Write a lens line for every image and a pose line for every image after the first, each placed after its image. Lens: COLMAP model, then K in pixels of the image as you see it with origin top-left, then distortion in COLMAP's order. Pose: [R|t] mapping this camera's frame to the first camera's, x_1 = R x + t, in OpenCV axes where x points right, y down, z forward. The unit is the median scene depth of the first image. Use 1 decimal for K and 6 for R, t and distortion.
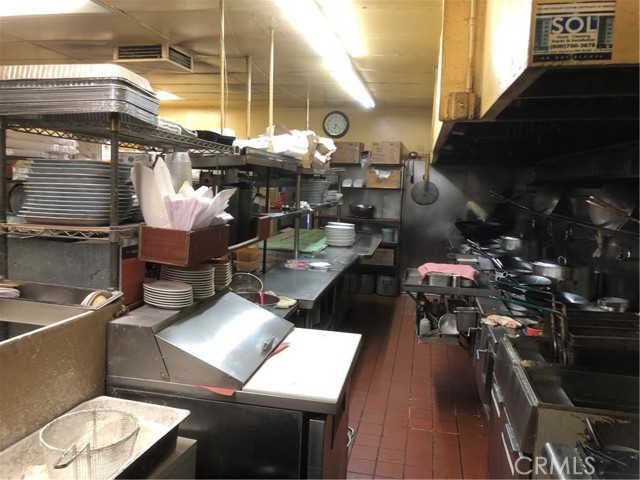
lens RADIAL K [[523.3, 0, 317.6], [0, 523.3, 240.7], [0, 0, 1]] dist [0.022430, -0.010028]
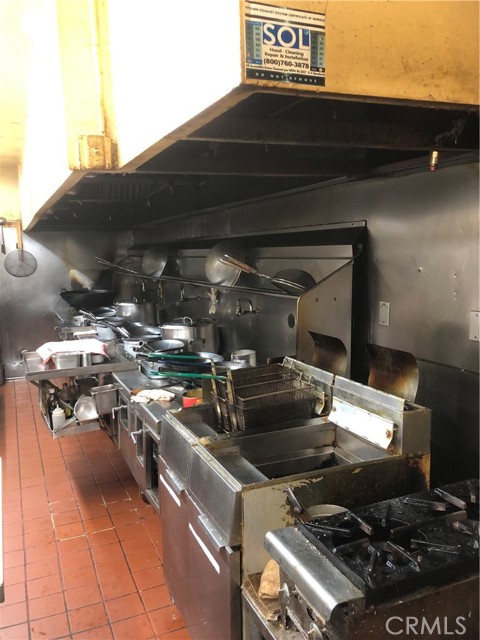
lens RADIAL K [[523.3, 0, 242.9], [0, 523.3, 314.7], [0, 0, 1]] dist [0.022430, -0.010028]
pose [[0.810268, -0.119974, 0.573648, -0.029081], [0.113258, 0.992426, 0.047582, -0.012462], [-0.575012, 0.026416, 0.817719, 0.144486]]
